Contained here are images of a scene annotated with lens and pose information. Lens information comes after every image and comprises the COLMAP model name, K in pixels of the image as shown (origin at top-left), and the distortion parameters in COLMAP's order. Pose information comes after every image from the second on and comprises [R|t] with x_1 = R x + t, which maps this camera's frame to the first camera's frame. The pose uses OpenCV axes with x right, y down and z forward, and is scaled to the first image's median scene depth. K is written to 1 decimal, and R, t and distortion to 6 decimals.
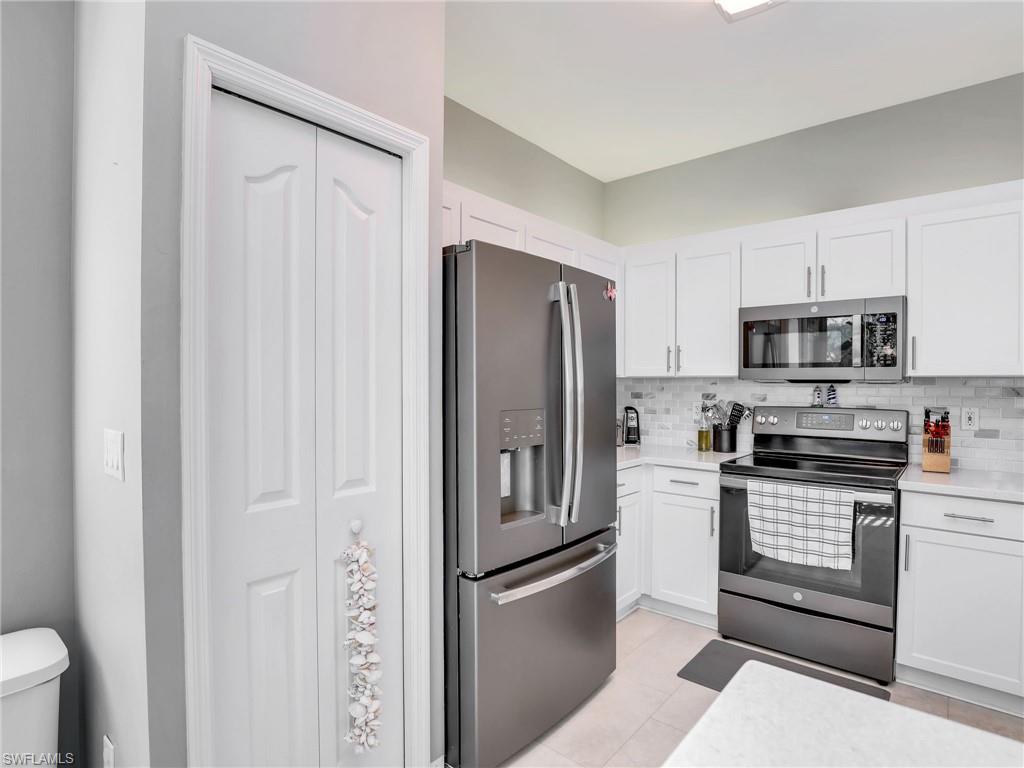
lens RADIAL K [[552.2, 0, 512.0], [0, 552.2, 384.0], [0, 0, 1]] dist [-0.023188, 0.000271]
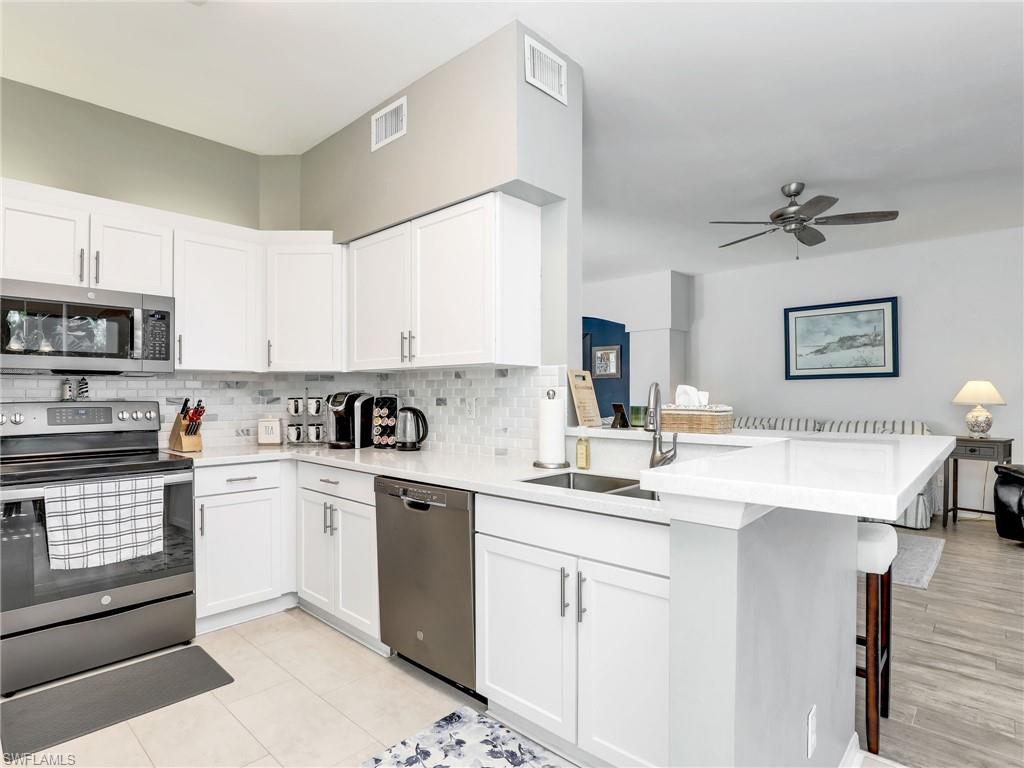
lens RADIAL K [[541.6, 0, 485.2], [0, 541.6, 387.6], [0, 0, 1]] dist [-0.028470, -0.000253]
pose [[0.066500, 0.005208, 0.997773, -0.328715], [0.007436, 0.999956, -0.005715, 0.033296], [-0.997759, 0.007800, 0.066458, 0.275792]]
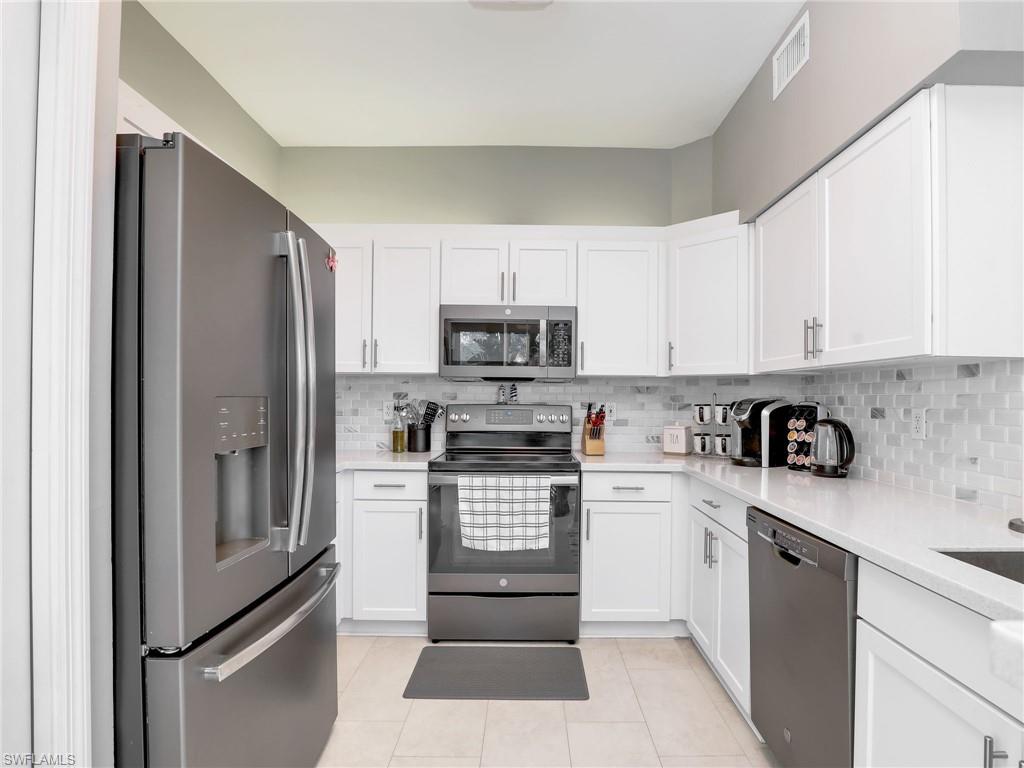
lens RADIAL K [[545.3, 0, 540.0], [0, 545.3, 390.4], [0, 0, 1]] dist [-0.026834, 0.000056]
pose [[0.755827, 0.010027, 0.654695, -0.104117], [-0.001520, 0.999907, -0.013559, 0.033440], [-0.654770, 0.009253, 0.755772, 0.157108]]
